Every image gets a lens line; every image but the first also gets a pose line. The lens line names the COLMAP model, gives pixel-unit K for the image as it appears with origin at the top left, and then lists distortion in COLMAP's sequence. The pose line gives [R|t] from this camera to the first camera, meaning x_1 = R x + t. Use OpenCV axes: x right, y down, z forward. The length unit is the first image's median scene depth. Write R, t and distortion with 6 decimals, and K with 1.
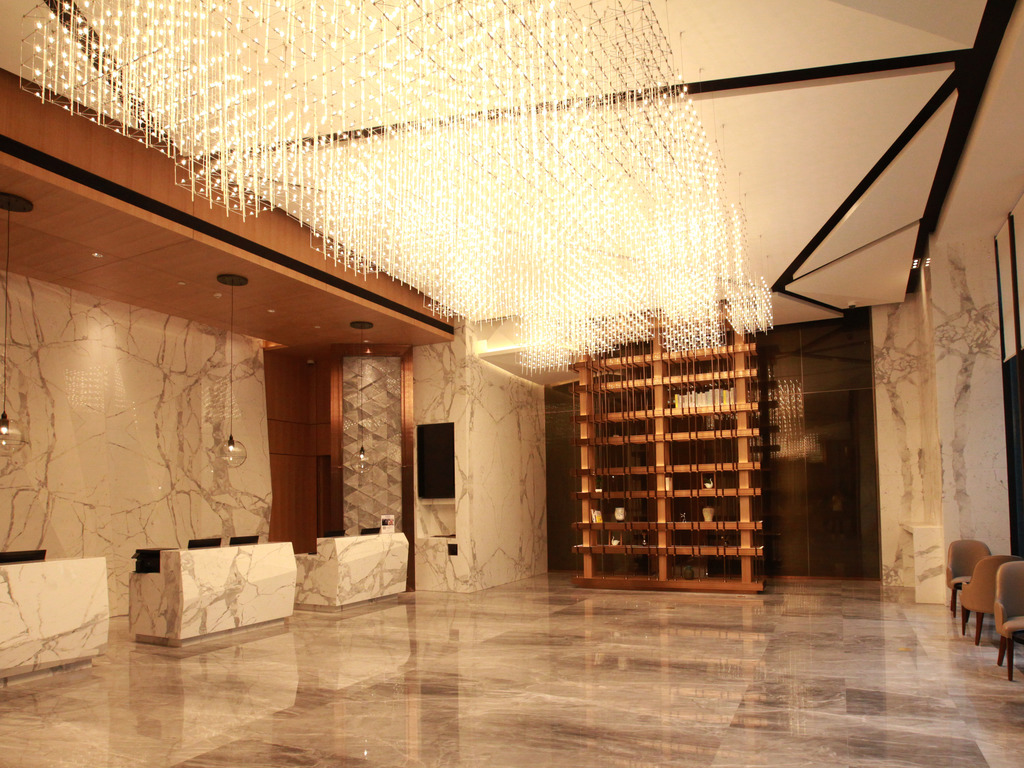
lens RADIAL K [[666.6, 0, 514.3], [0, 666.6, 476.4], [0, 0, 1]] dist [-0.038709, 0.000535]
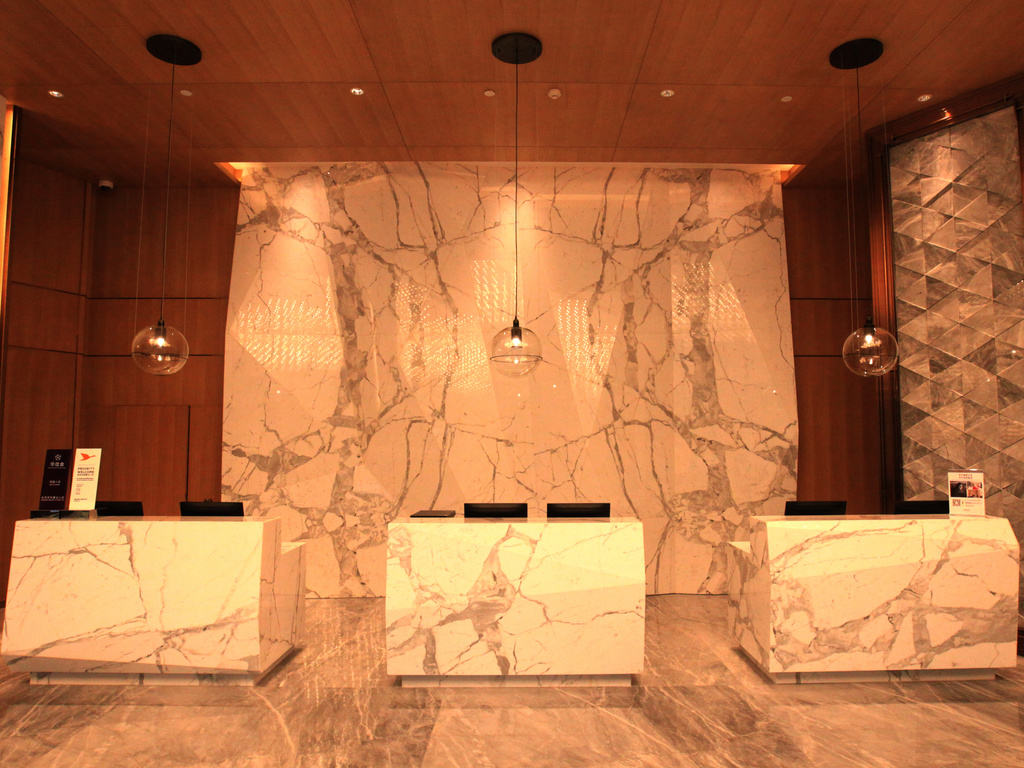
lens RADIAL K [[708.6, 0, 512.0], [0, 708.6, 384.0], [0, 0, 1]] dist [-0.054534, 0.005631]
pose [[0.456810, -0.055854, -0.887809, 0.076107], [0.025767, 0.998439, -0.049556, 0.017301], [0.889191, -0.000239, 0.457536, 0.579465]]
